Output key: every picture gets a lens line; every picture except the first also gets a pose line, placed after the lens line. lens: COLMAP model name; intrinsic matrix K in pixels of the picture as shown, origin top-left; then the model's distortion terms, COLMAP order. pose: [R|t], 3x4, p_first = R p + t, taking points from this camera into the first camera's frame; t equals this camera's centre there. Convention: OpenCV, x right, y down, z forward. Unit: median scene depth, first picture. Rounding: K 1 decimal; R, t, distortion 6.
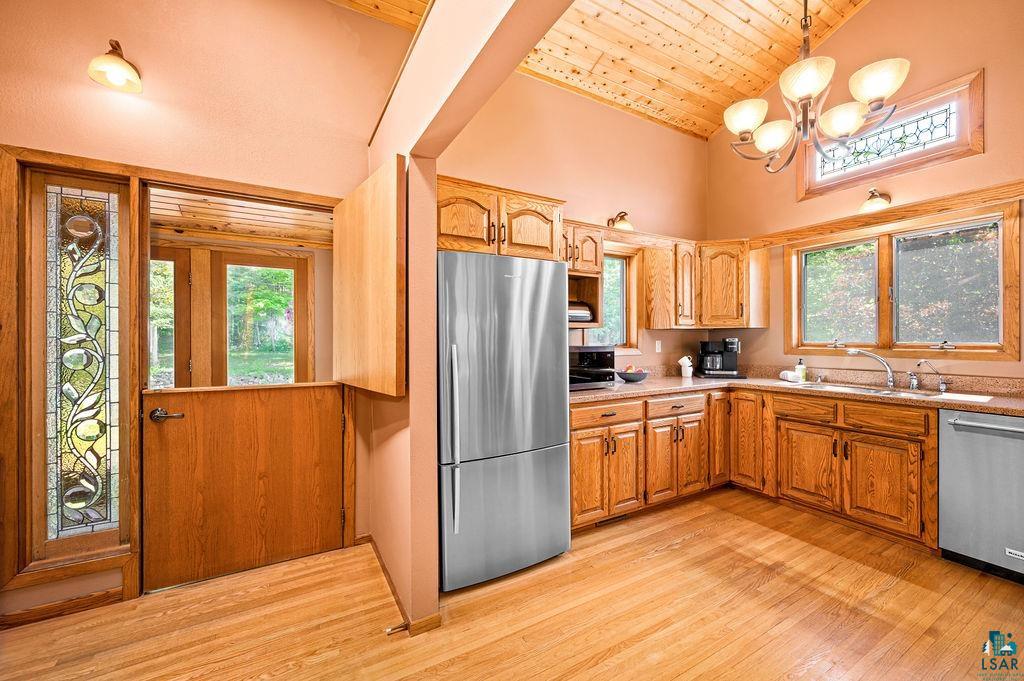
lens RADIAL K [[402.8, 0, 514.6], [0, 402.8, 336.5], [0, 0, 1]] dist [-0.002073, 0.000129]
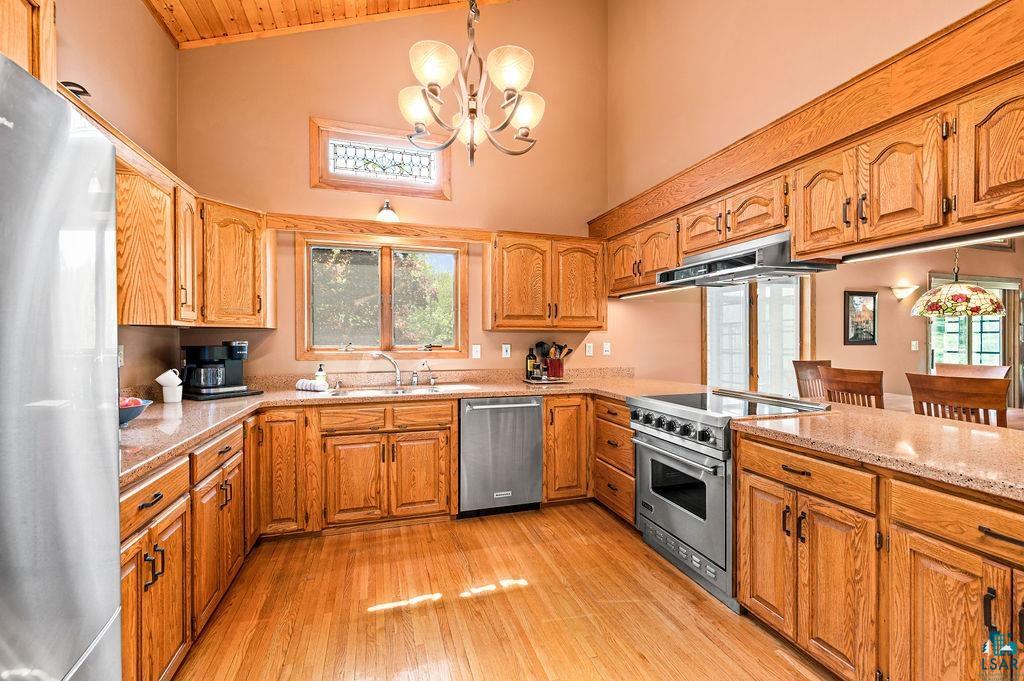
lens RADIAL K [[431.6, 0, 514.8], [0, 431.6, 342.7], [0, 0, 1]] dist [-0.001736, 0.000901]
pose [[0.214452, -0.001589, 0.976733, -0.149440], [-0.005106, 0.999983, 0.002748, 0.002591], [-0.976721, -0.005576, 0.214441, 0.422701]]
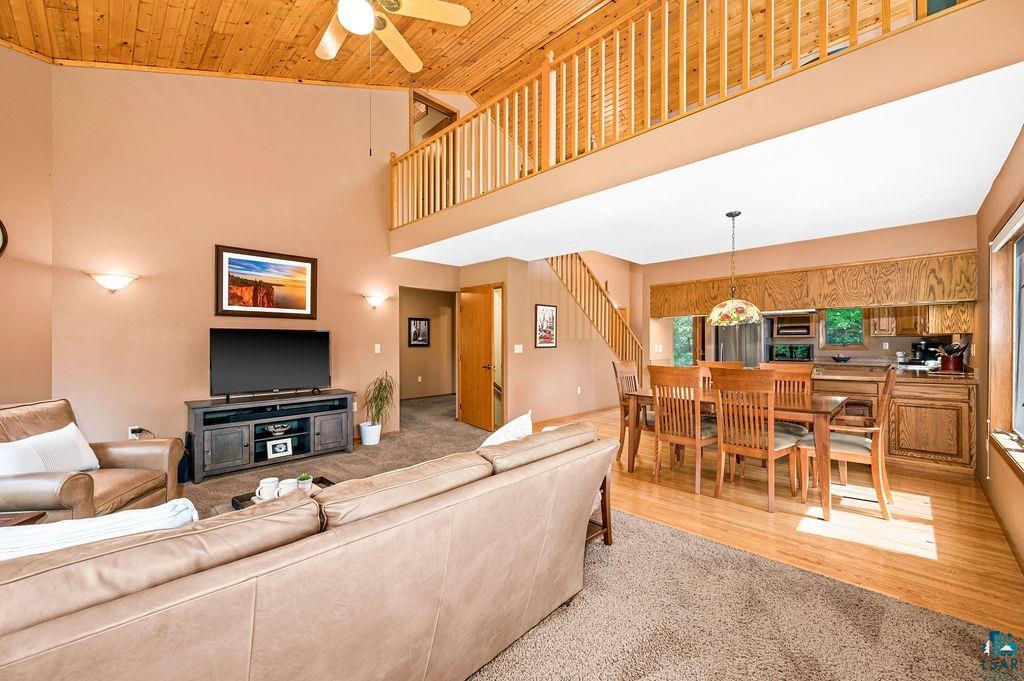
lens RADIAL K [[402.8, 0, 513.8], [0, 402.8, 339.8], [0, 0, 1]] dist [-0.002073, 0.000129]
pose [[0.272744, 0.001339, -0.962086, 2.099463], [0.005877, 0.999978, 0.003058, -0.023627], [0.962069, -0.006488, 0.272730, -1.392220]]
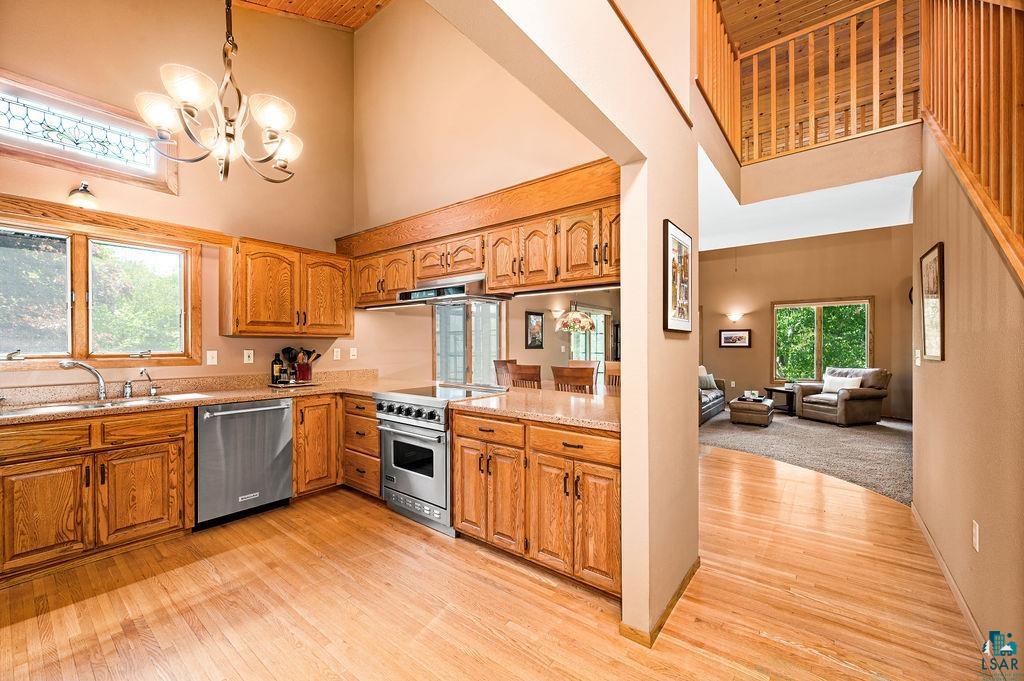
lens RADIAL K [[402.8, 0, 511.7], [0, 402.8, 345.9], [0, 0, 1]] dist [-0.002073, 0.000129]
pose [[-0.370861, 0.002631, 0.928685, -0.301307], [-0.001987, 0.999991, -0.003626, 0.001561], [-0.928686, -0.003190, -0.370853, 0.439991]]
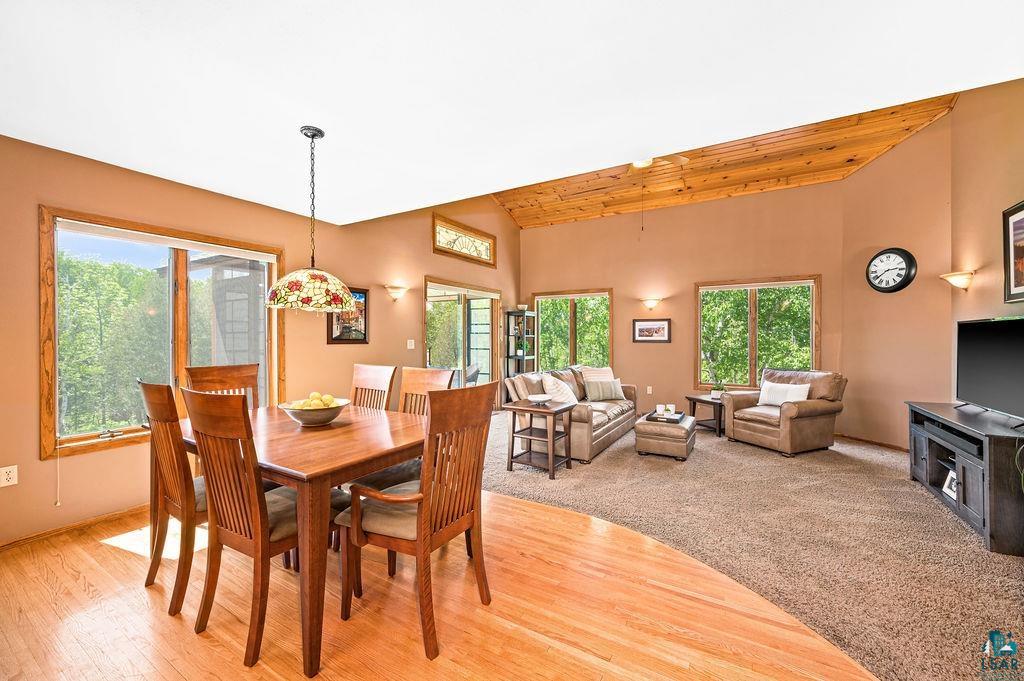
lens RADIAL K [[402.8, 0, 511.1], [0, 402.8, 335.3], [0, 0, 1]] dist [-0.002073, 0.000129]
pose [[-0.482288, 0.012430, 0.875925, 0.197997], [-0.003538, 0.999864, -0.016137, -0.000974], [-0.876006, -0.010882, -0.482178, -0.341756]]
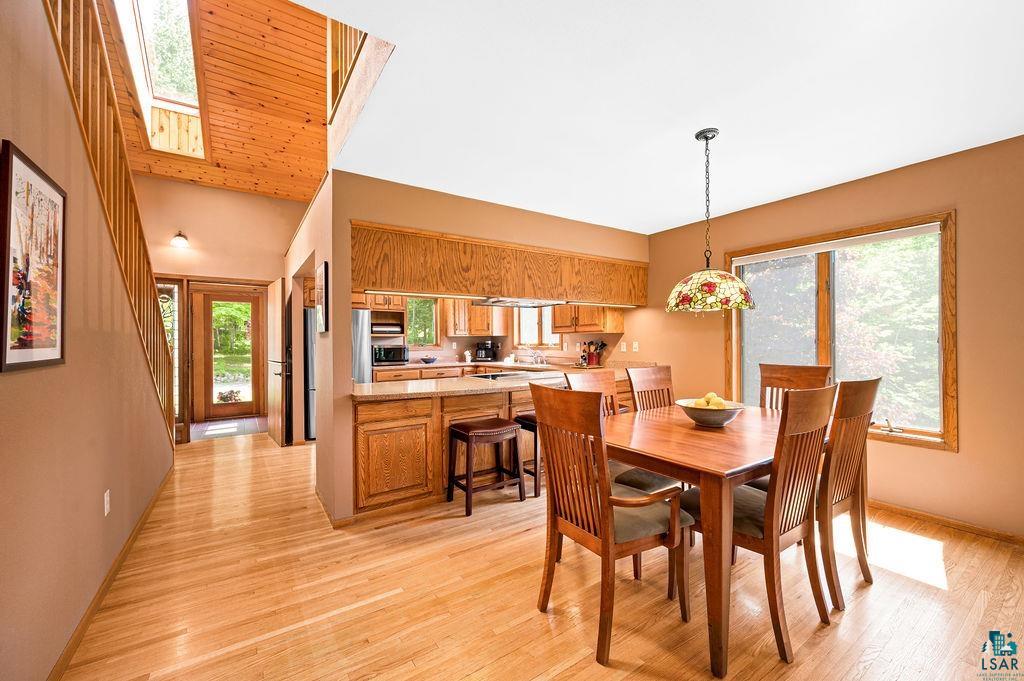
lens RADIAL K [[402.8, 0, 515.4], [0, 402.8, 341.6], [0, 0, 1]] dist [-0.002073, 0.000129]
pose [[0.997245, -0.001411, 0.074166, 0.647245], [0.000869, 0.999973, 0.007342, -0.009432], [-0.074174, -0.007257, 0.997219, -1.151693]]
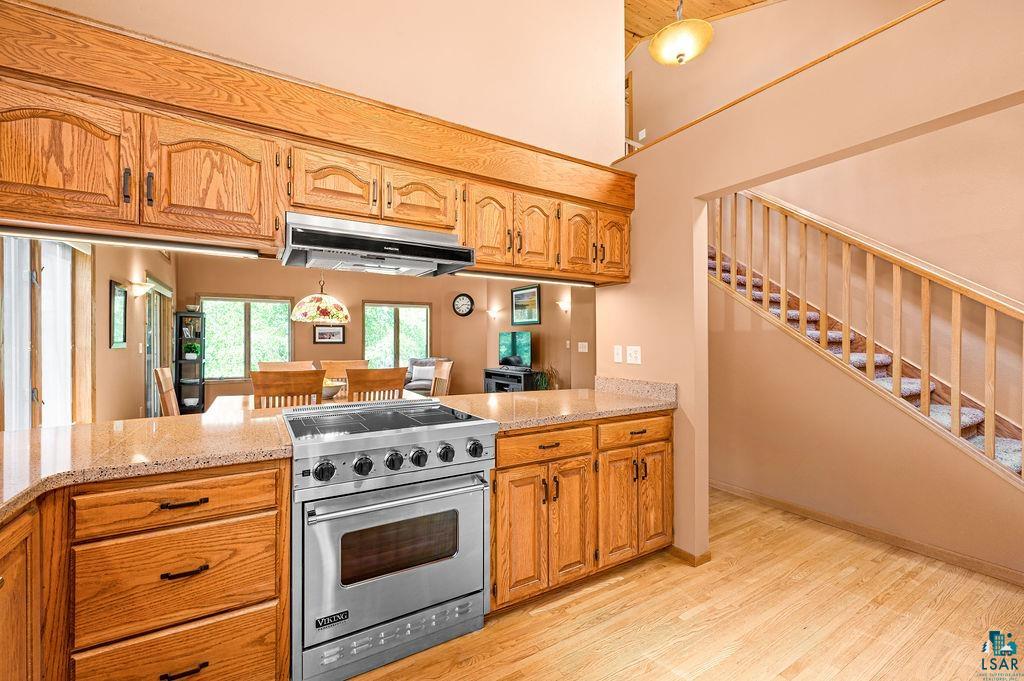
lens RADIAL K [[431.6, 0, 511.2], [0, 431.6, 336.8], [0, 0, 1]] dist [-0.001736, 0.000901]
pose [[-0.999754, 0.008870, -0.020310, 0.558429], [0.009140, 0.999871, -0.013204, 0.003967], [0.020191, -0.013386, -0.999707, 0.876479]]
